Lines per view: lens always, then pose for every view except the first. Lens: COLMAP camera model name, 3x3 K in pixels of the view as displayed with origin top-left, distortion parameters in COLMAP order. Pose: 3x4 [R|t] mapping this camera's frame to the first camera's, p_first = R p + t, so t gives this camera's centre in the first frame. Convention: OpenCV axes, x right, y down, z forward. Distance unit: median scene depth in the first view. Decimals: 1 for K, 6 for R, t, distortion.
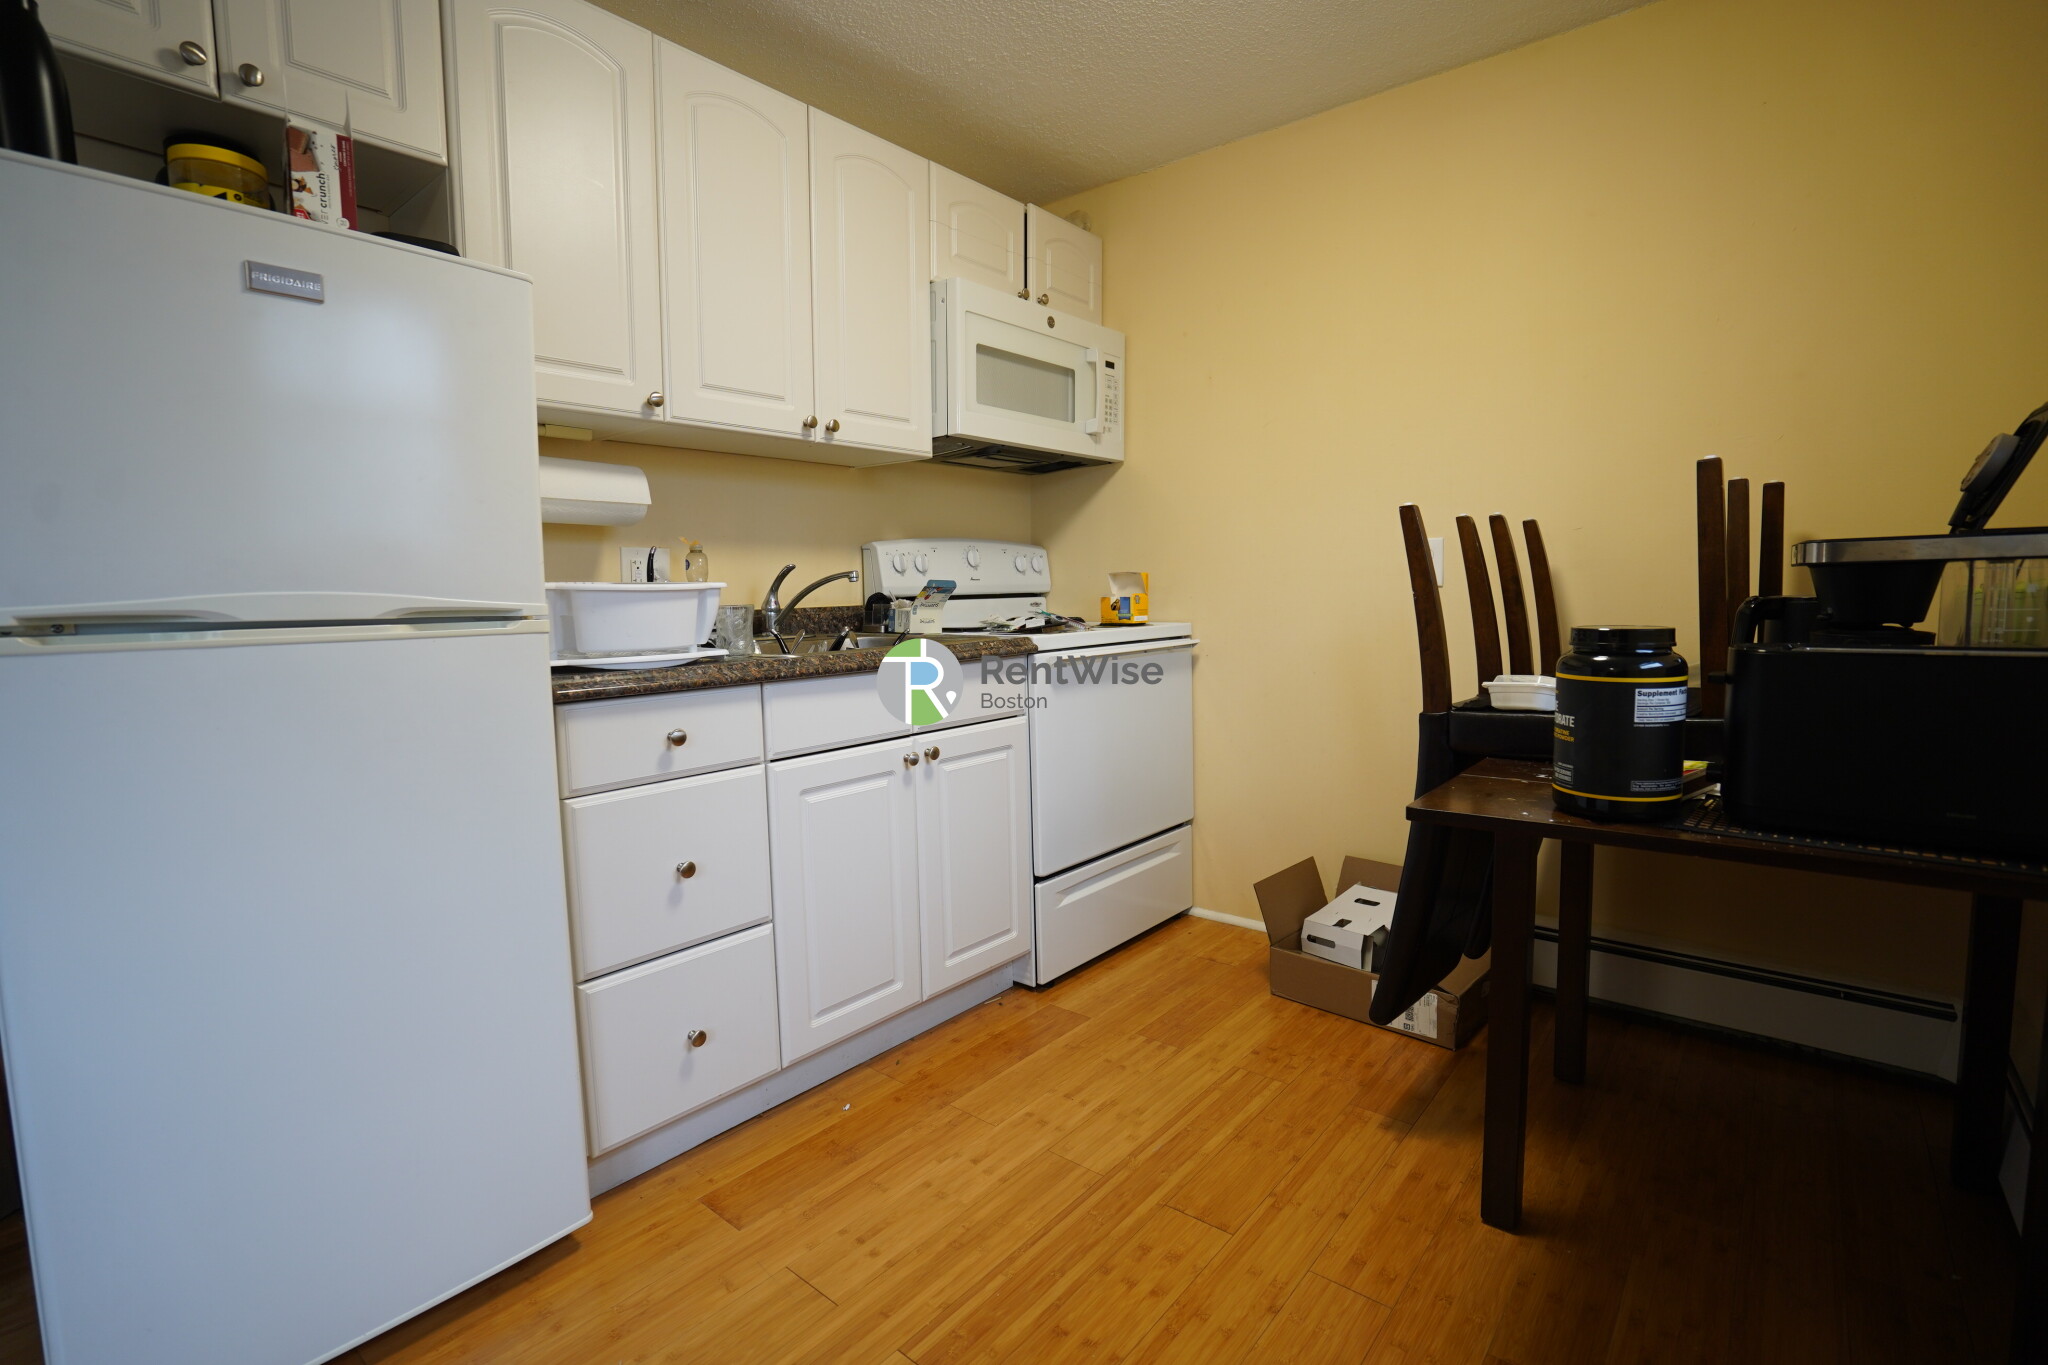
lens RADIAL K [[929.6, 0, 1026.5], [0, 929.6, 672.7], [0, 0, 1]] dist [-0.072995, 0.031480]
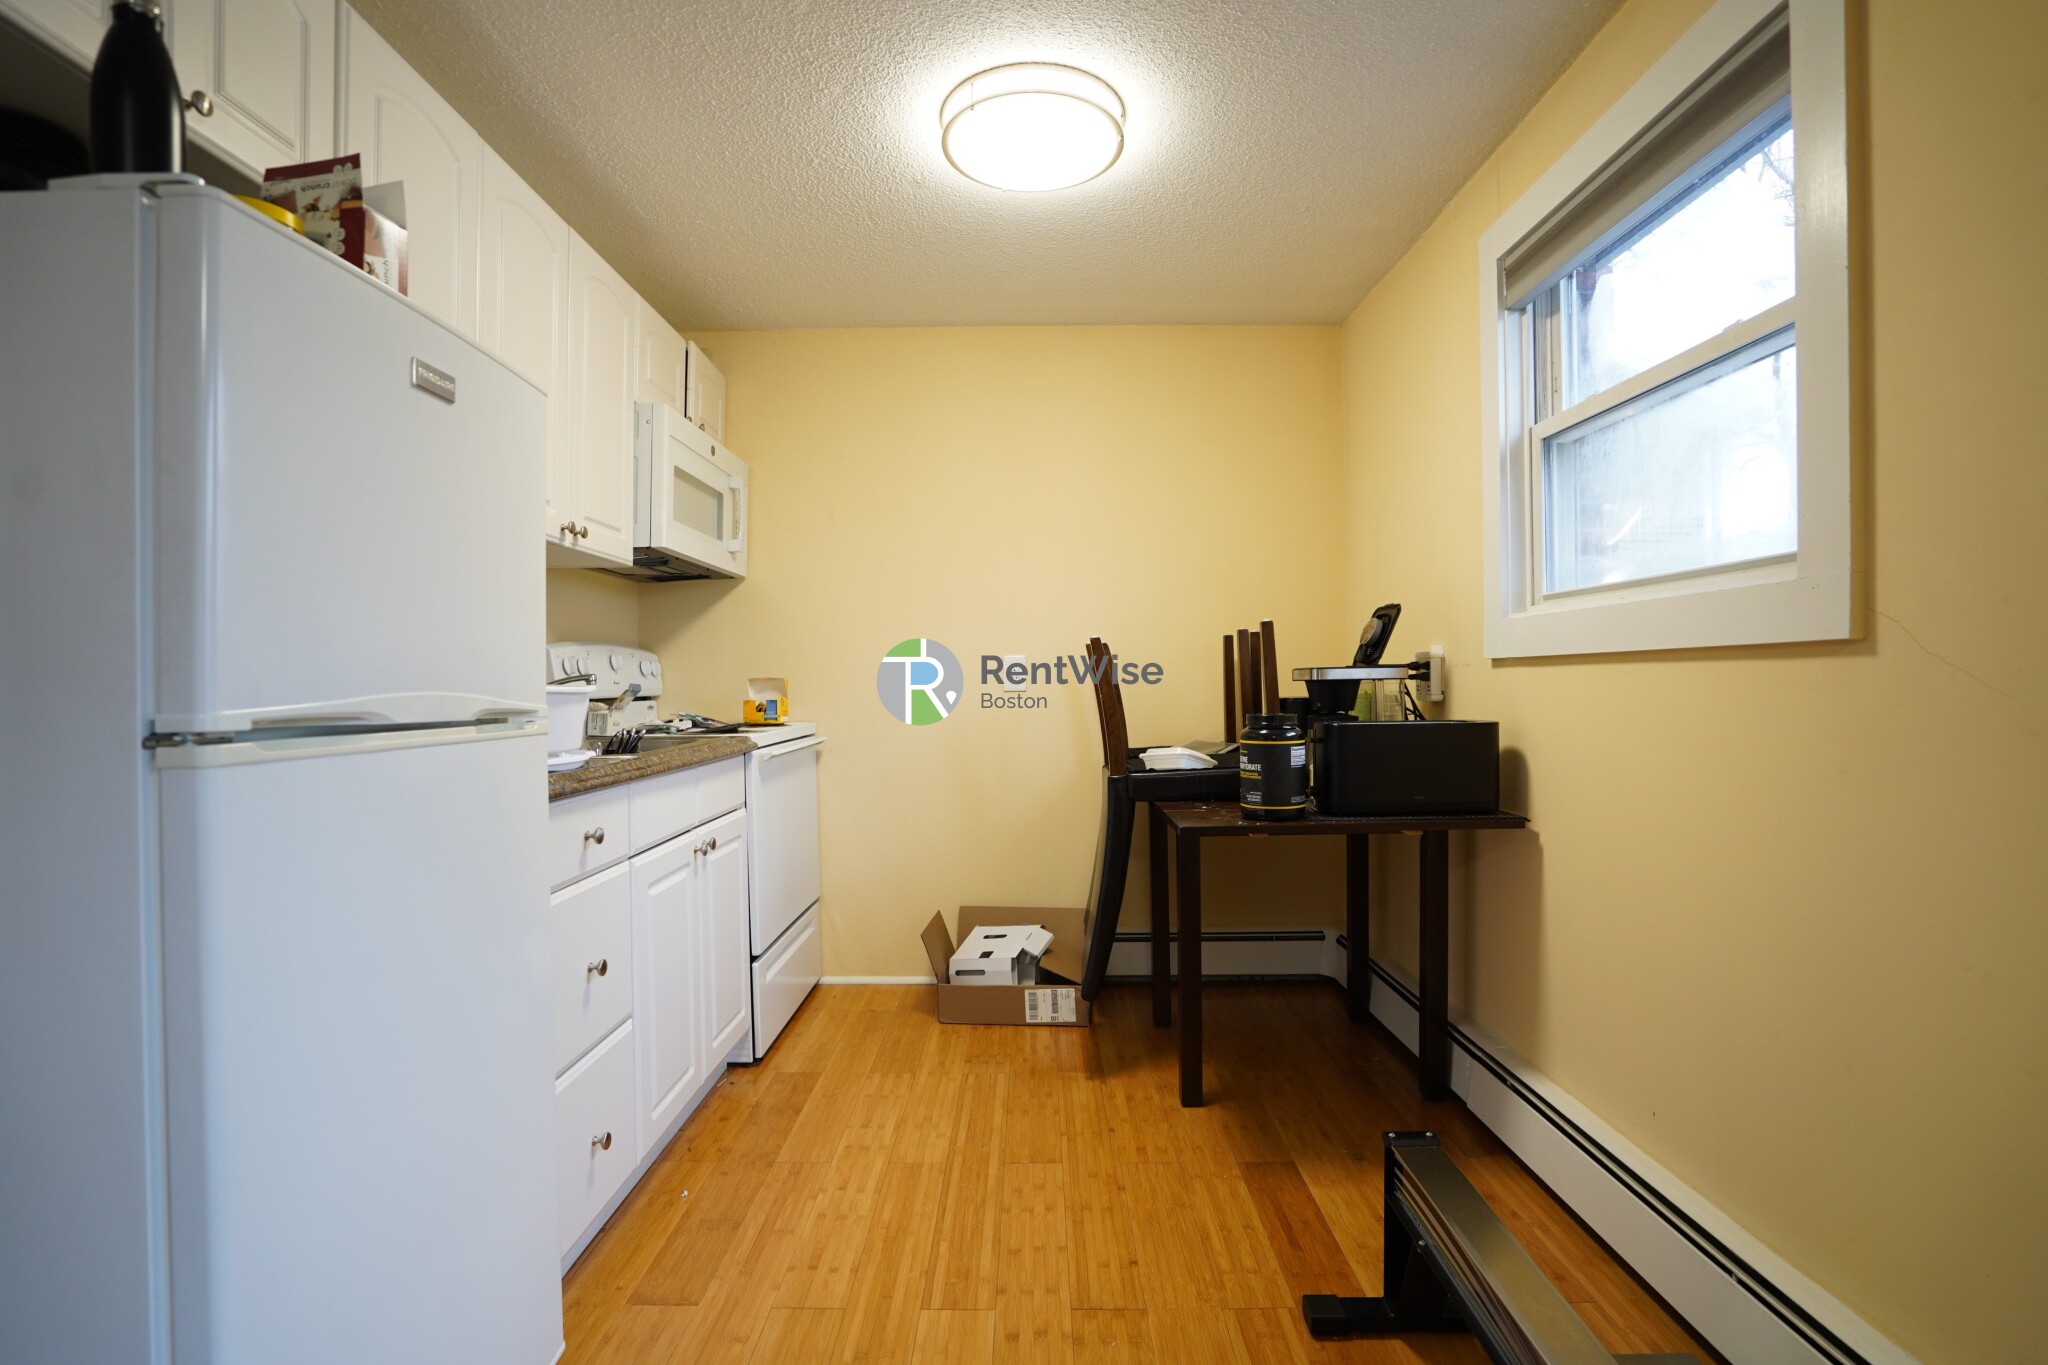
lens RADIAL K [[929.6, 0, 1026.5], [0, 929.6, 672.7], [0, 0, 1]] dist [-0.072995, 0.031480]
pose [[0.781085, 0.016610, 0.624203, -0.548493], [0.052527, 0.994355, -0.092188, 0.007224], [-0.622211, 0.104794, 0.775804, -0.090816]]
